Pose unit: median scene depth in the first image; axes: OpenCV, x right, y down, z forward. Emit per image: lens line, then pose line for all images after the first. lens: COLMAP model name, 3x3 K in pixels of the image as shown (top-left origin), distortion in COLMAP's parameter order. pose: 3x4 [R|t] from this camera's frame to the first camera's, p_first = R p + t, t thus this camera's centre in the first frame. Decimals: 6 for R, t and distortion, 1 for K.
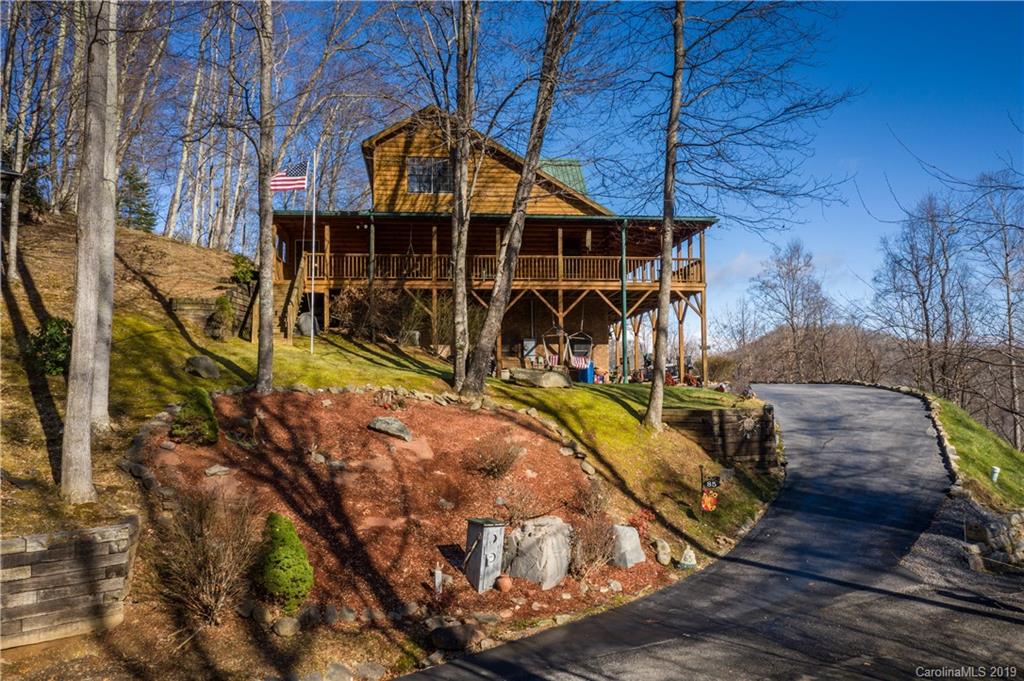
lens RADIAL K [[813.5, 0, 512.0], [0, 813.5, 340.5], [0, 0, 1]] dist [-0.000788, -0.004805]
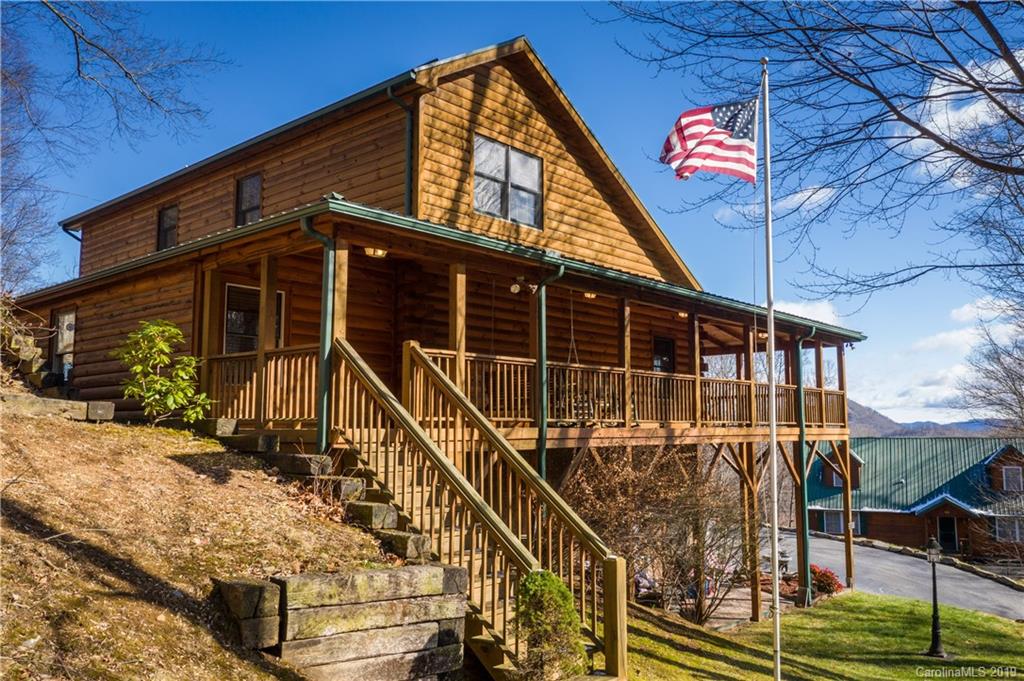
lens RADIAL K [[813.5, 0, 512.0], [0, 813.5, 340.5], [0, 0, 1]] dist [-0.000788, -0.004805]
pose [[0.758023, 0.087762, 0.646297, -0.398123], [-0.054059, 0.995950, -0.071838, -0.078952], [-0.649984, 0.019517, 0.759697, 0.645777]]
